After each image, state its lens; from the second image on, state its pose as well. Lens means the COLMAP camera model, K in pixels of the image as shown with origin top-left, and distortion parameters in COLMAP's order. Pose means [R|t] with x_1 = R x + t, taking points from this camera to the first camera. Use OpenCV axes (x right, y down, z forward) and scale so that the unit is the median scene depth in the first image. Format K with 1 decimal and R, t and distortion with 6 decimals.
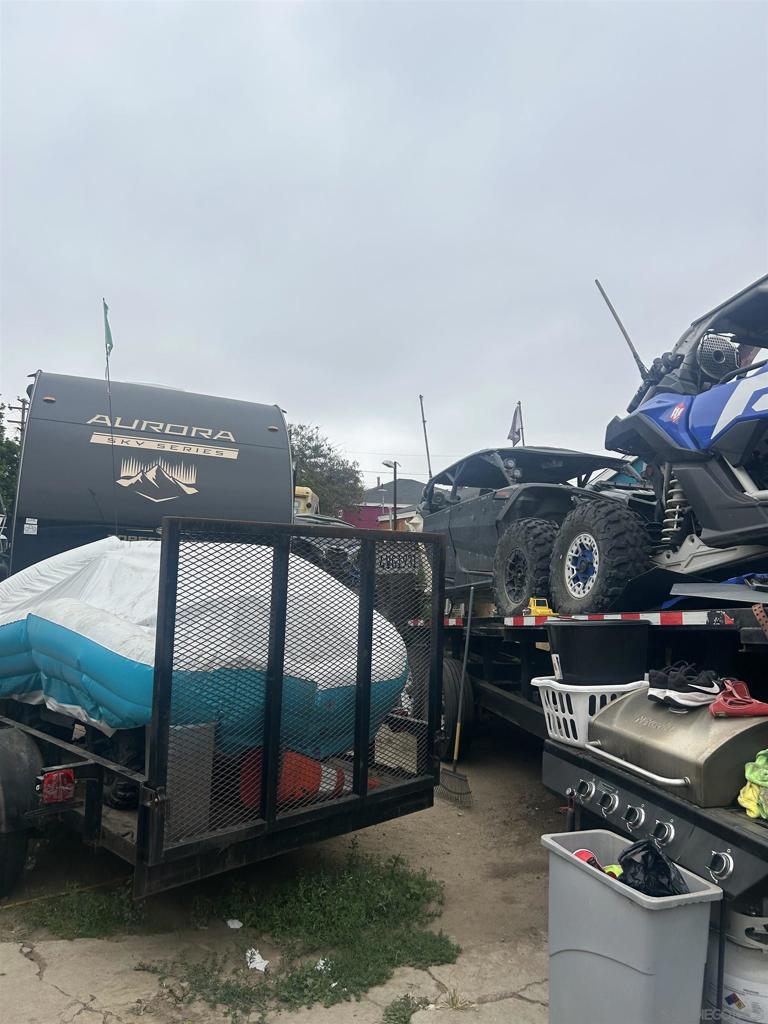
lens RADIAL K [[777.5, 0, 383.5], [0, 777.5, 512.8], [0, 0, 1]] dist [0.036624, -0.034303]
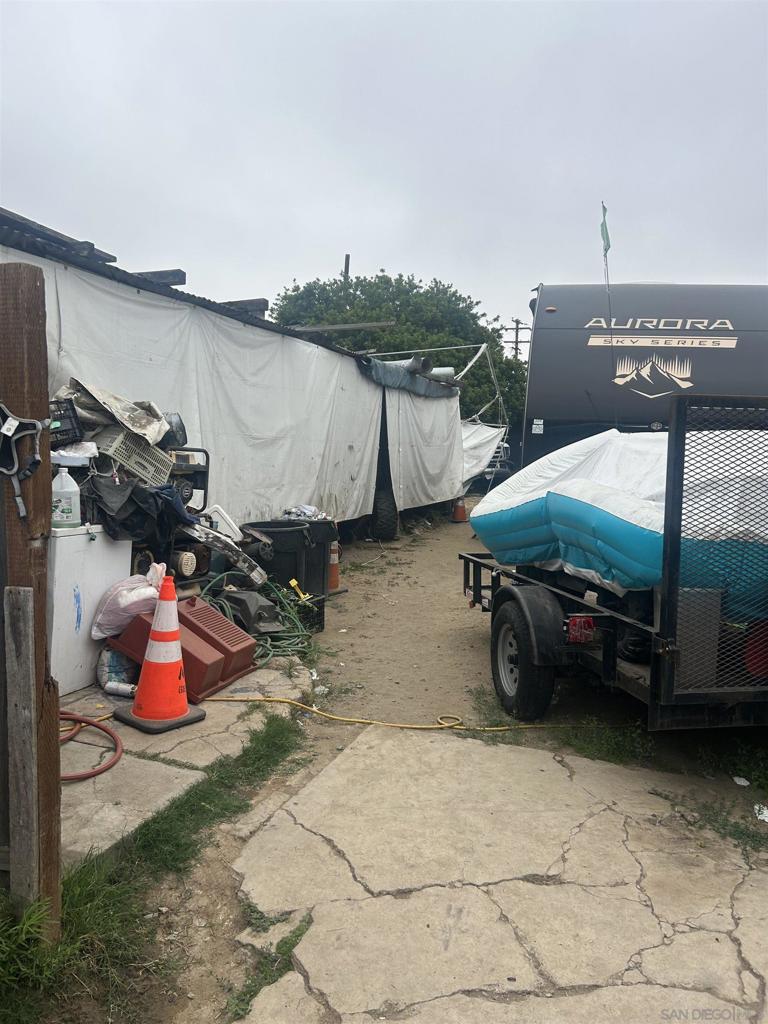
lens RADIAL K [[777.5, 0, 381.4], [0, 777.5, 509.4], [0, 0, 1]] dist [0.036624, -0.034303]
pose [[0.824593, 0.020074, -0.565370, 0.001743], [0.041442, 0.994542, 0.095755, 0.038035], [0.564206, -0.102389, 0.819261, -0.116483]]
